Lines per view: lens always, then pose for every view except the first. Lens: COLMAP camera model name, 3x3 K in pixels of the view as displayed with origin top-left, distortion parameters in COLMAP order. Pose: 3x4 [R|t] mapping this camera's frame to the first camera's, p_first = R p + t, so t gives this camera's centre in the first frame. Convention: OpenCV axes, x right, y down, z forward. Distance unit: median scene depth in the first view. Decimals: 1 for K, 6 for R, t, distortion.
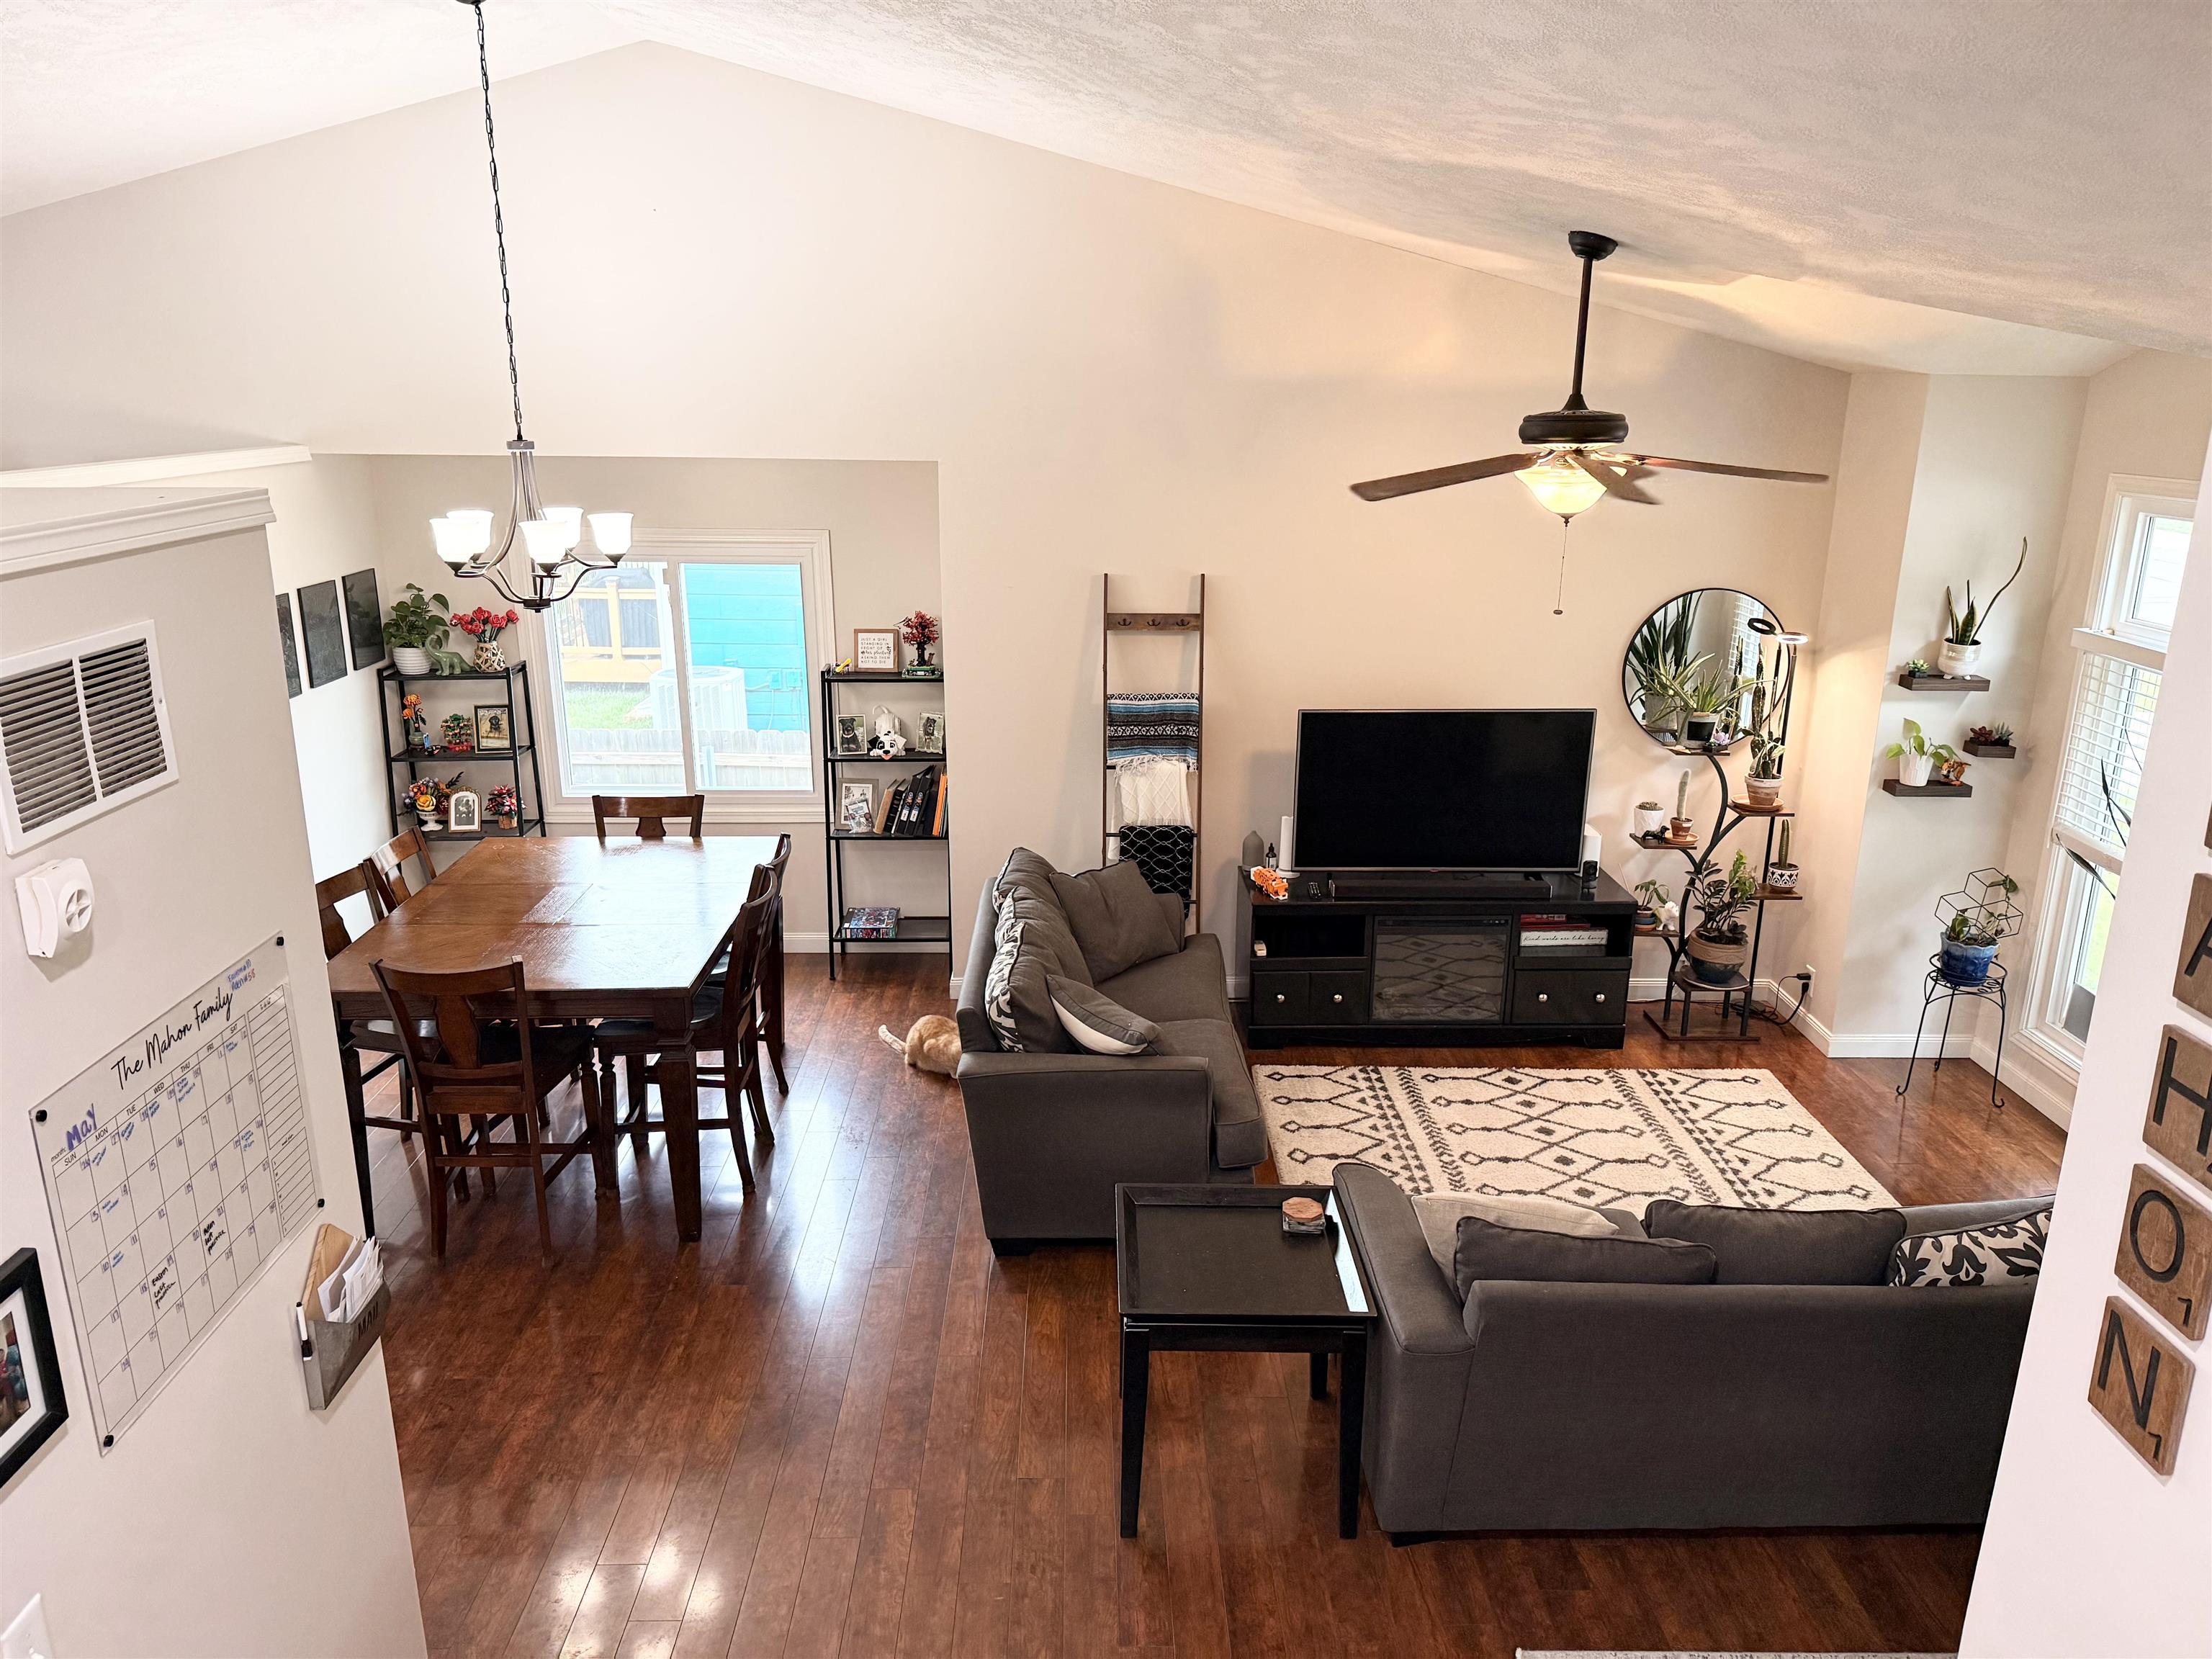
lens RADIAL K [[1537.7, 0, 1113.6], [0, 1537.7, 826.2], [0, 0, 1]] dist [0.057542, -0.000421]
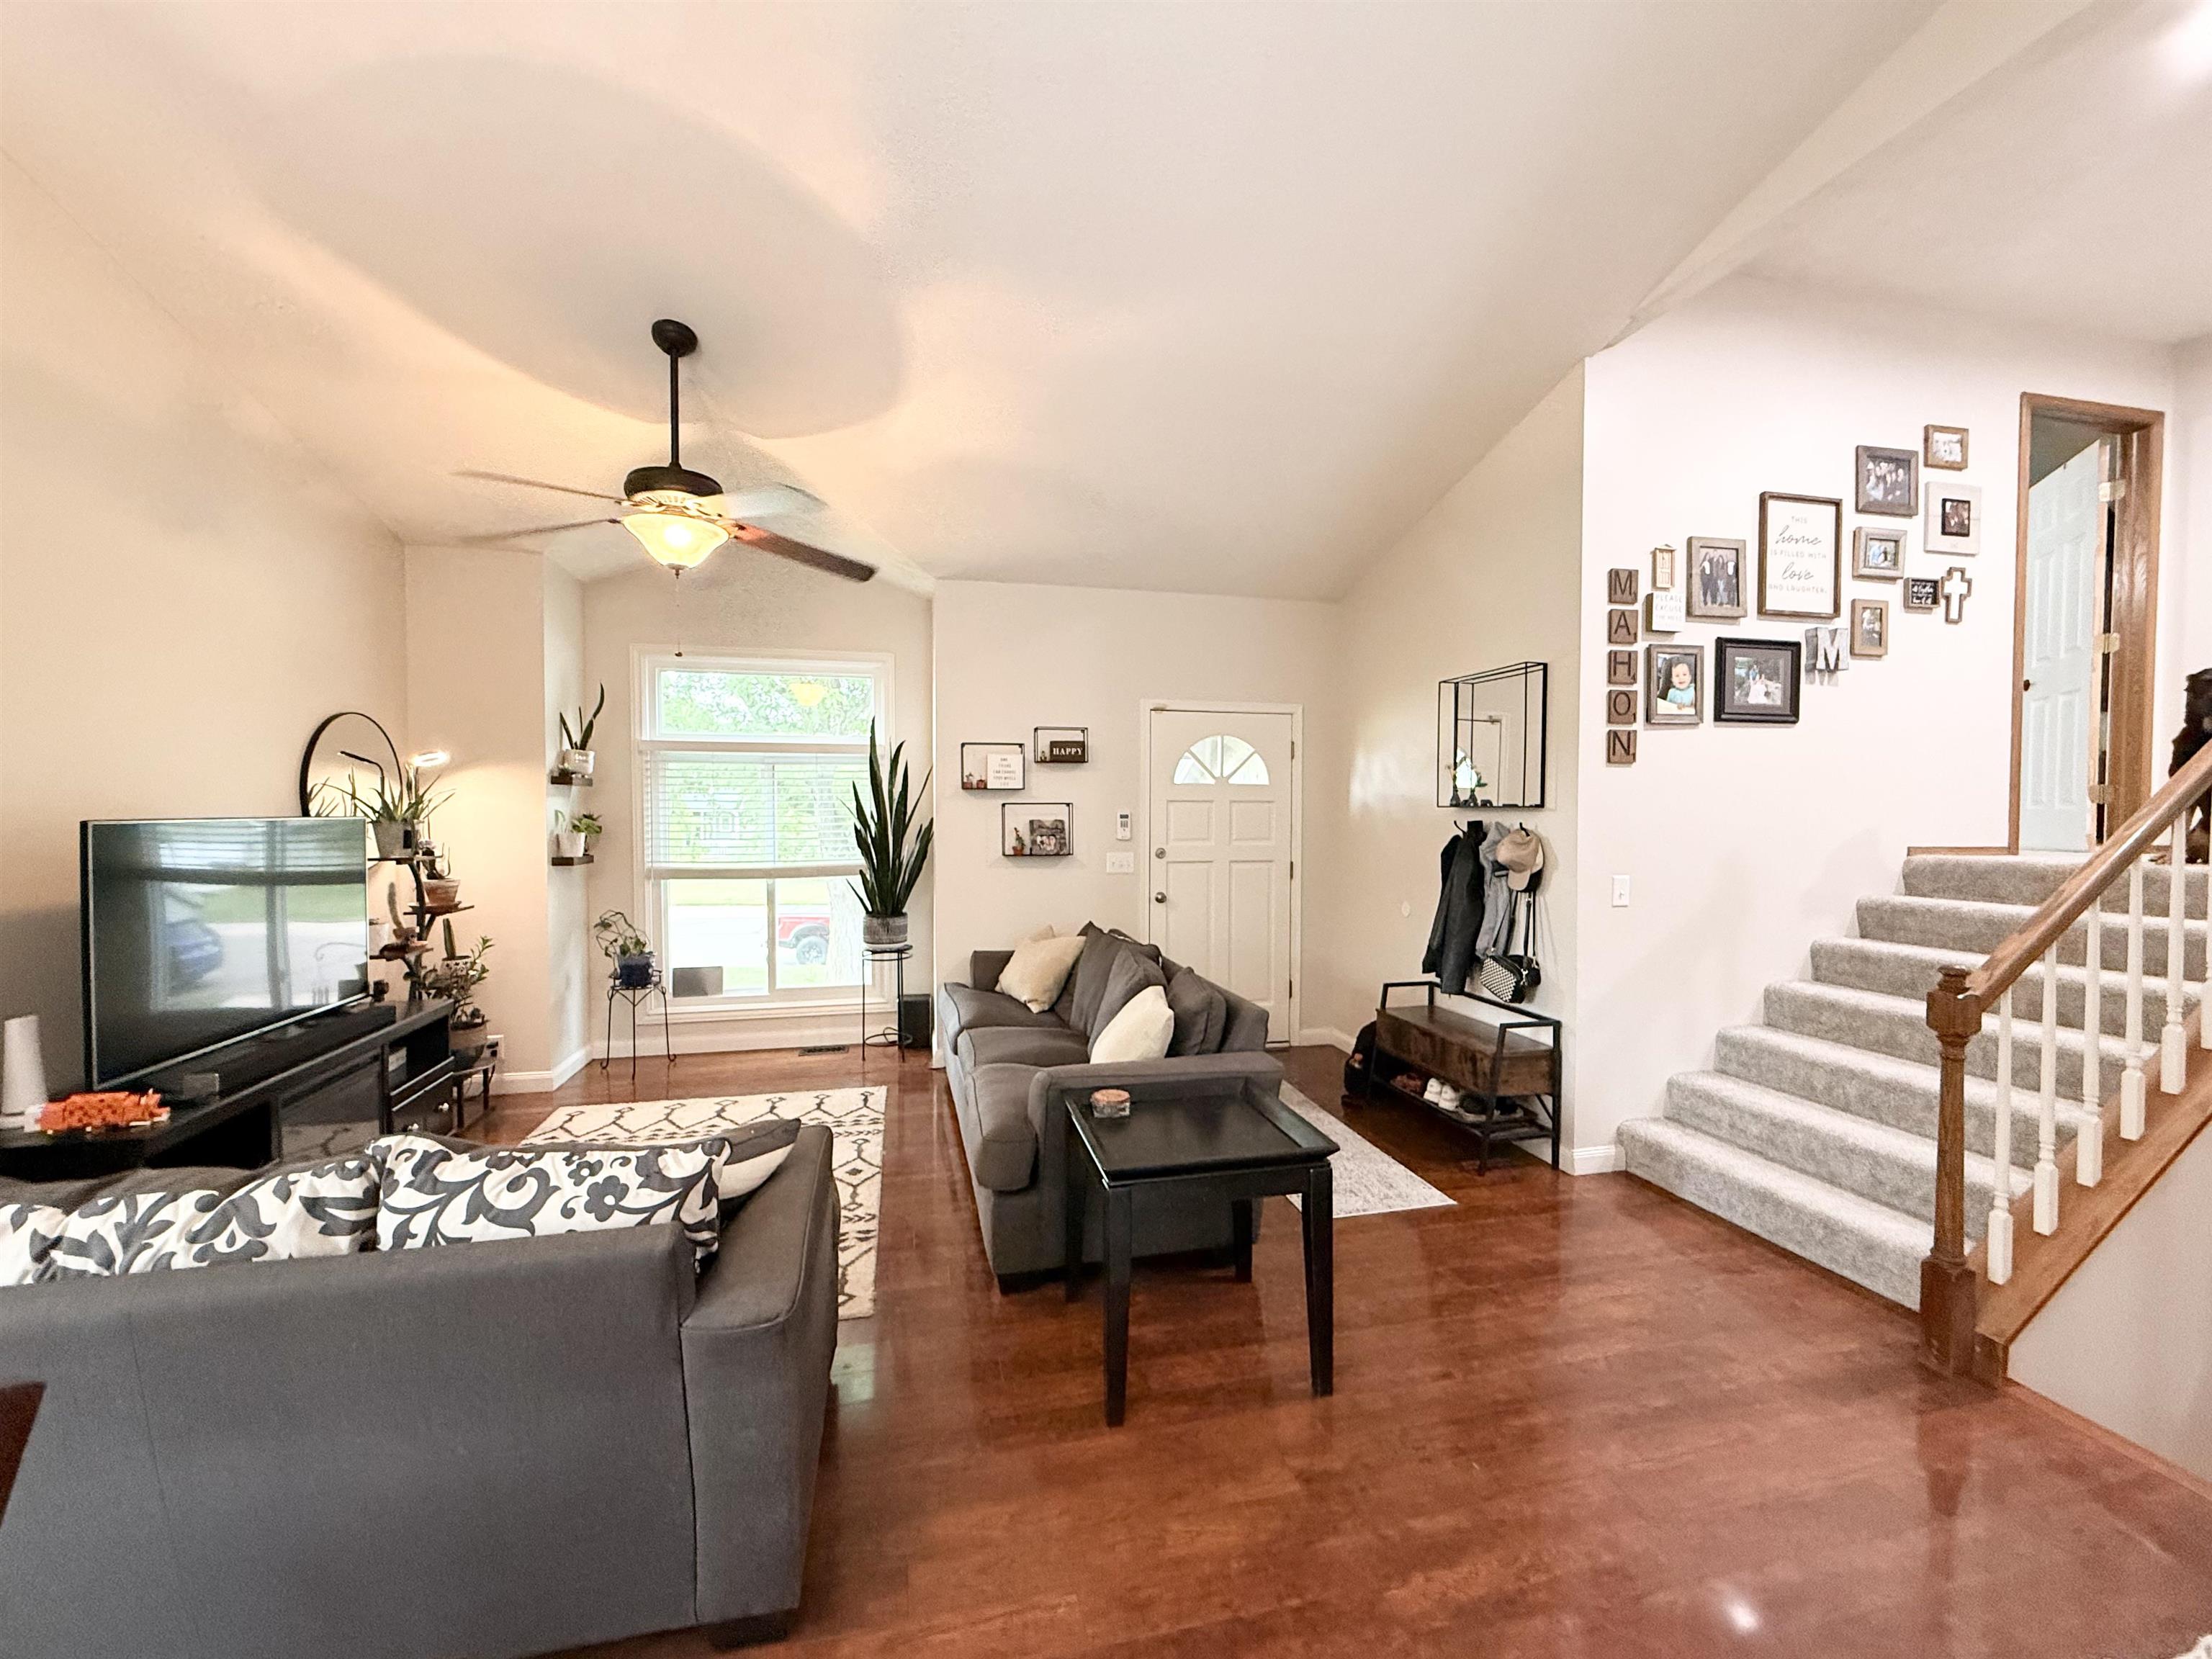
lens RADIAL K [[884.2, 0, 1109.0], [0, 884.2, 829.0], [0, 0, 1]] dist [-0.000859, 0.000224]
pose [[-0.203959, -0.033482, 0.978407, -0.299619], [0.267031, 0.959615, 0.088504, 0.005758], [-0.941857, 0.279316, -0.186781, 0.655272]]
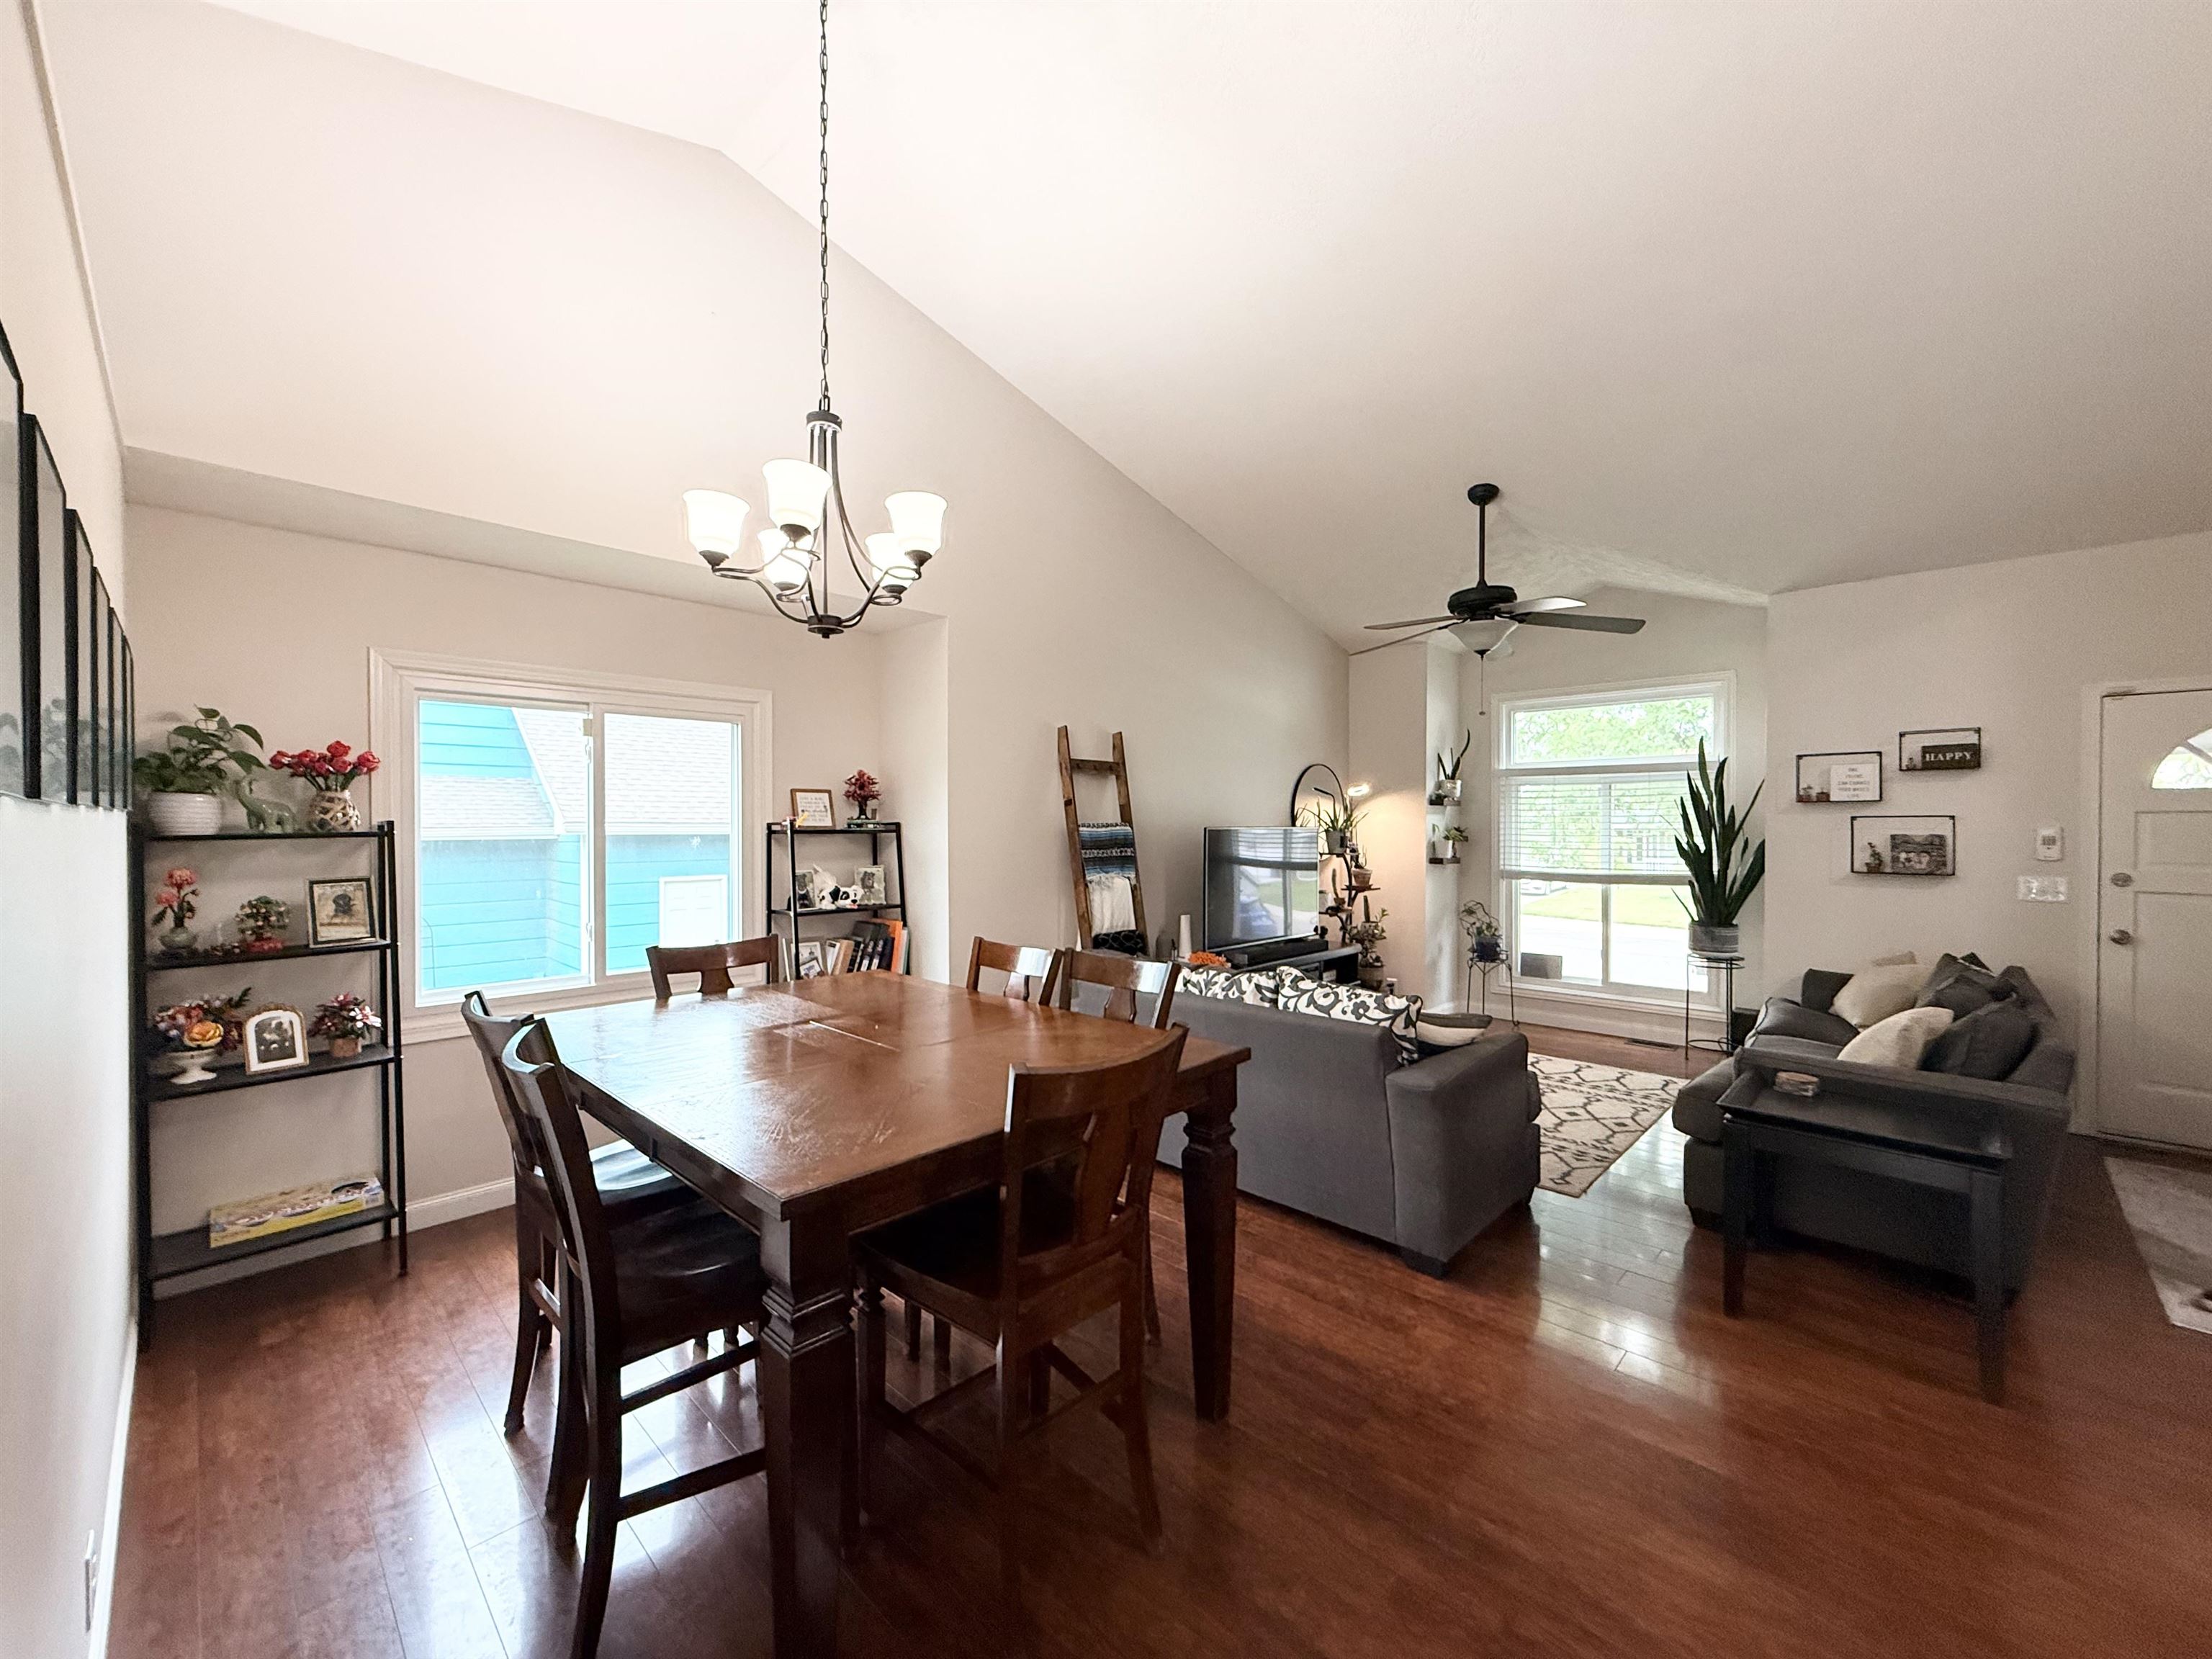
lens RADIAL K [[884.2, 0, 1101.3], [0, 884.2, 834.6], [0, 0, 1]] dist [-0.000859, 0.000224]
pose [[0.709081, -0.017112, 0.704920, -0.468804], [0.200154, 0.963469, -0.177947, 0.047659], [-0.676124, 0.267271, 0.686603, 0.515551]]
